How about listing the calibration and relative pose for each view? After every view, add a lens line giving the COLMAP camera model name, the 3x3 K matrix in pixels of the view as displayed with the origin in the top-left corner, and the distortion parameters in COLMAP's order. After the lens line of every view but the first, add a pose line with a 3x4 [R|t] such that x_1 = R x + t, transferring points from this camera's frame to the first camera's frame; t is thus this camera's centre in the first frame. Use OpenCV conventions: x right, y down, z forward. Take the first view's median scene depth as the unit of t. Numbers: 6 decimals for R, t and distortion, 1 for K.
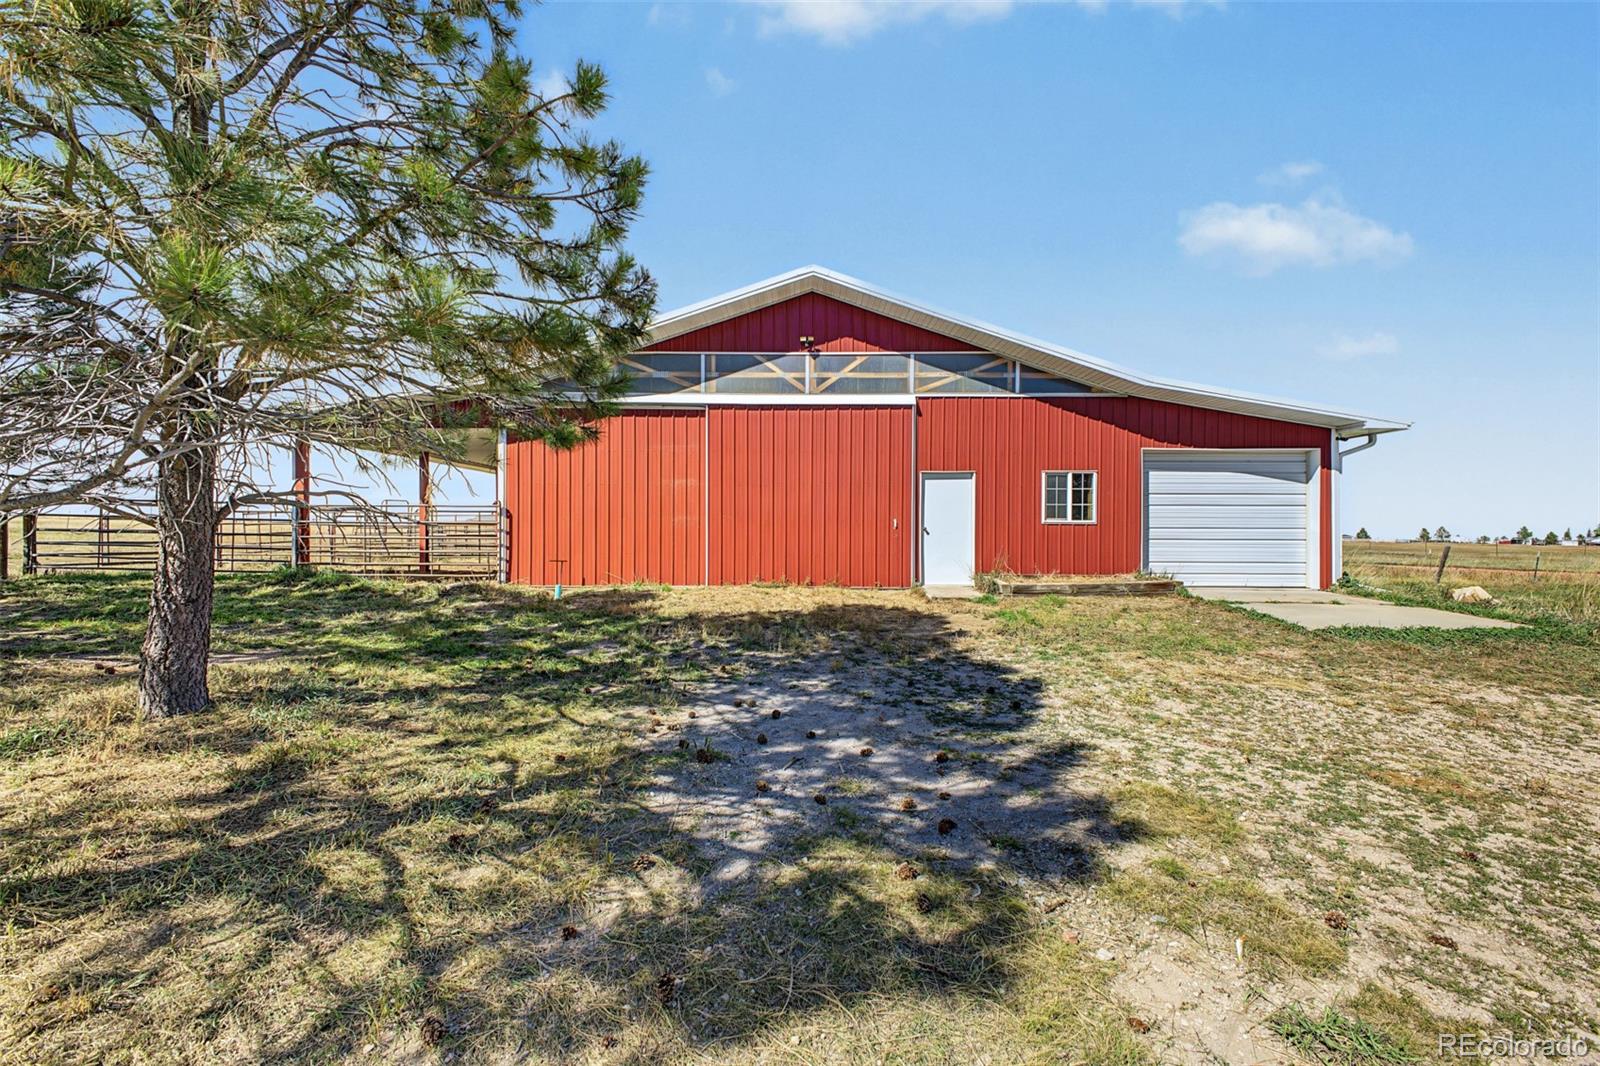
lens RADIAL K [[651.0, 0, 799.9], [0, 651.0, 531.3], [0, 0, 1]] dist [-0.000862, -0.000091]
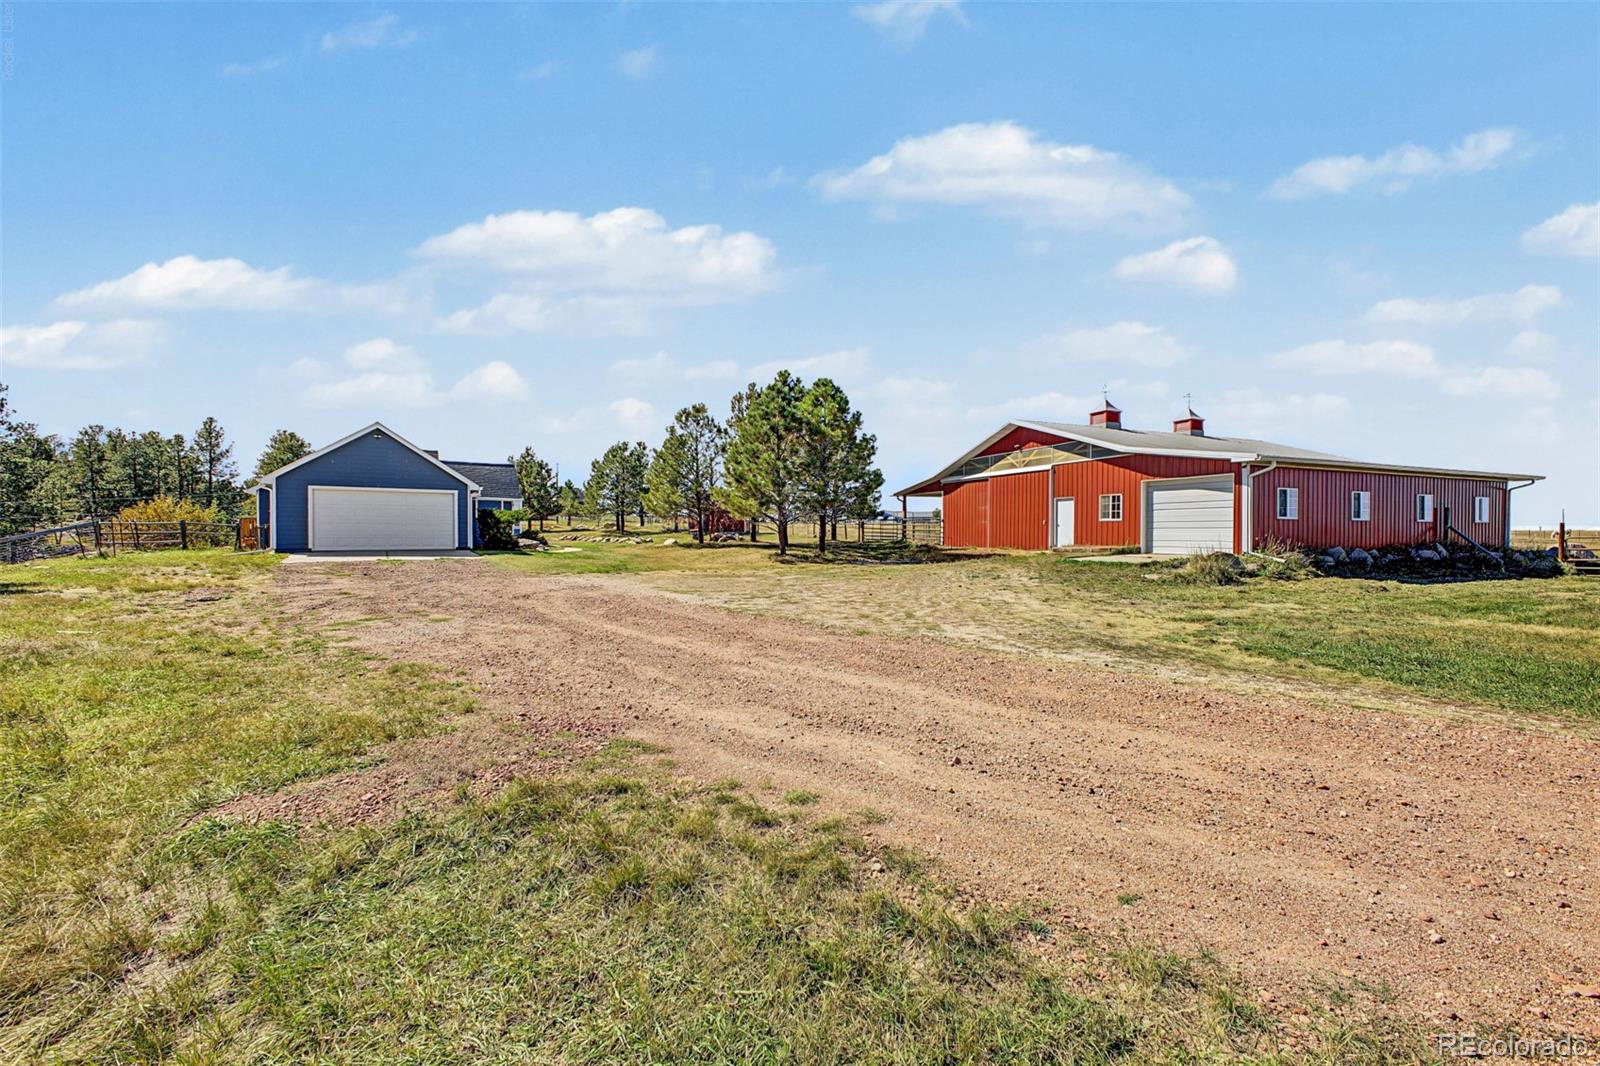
lens RADIAL K [[651.0, 0, 799.8], [0, 651.0, 530.7], [0, 0, 1]] dist [-0.000862, -0.000091]
pose [[0.369382, 0.005926, -0.929259, 1.945404], [-0.006080, 0.999974, 0.003960, 0.018148], [0.929258, 0.004187, 0.369408, -0.647958]]
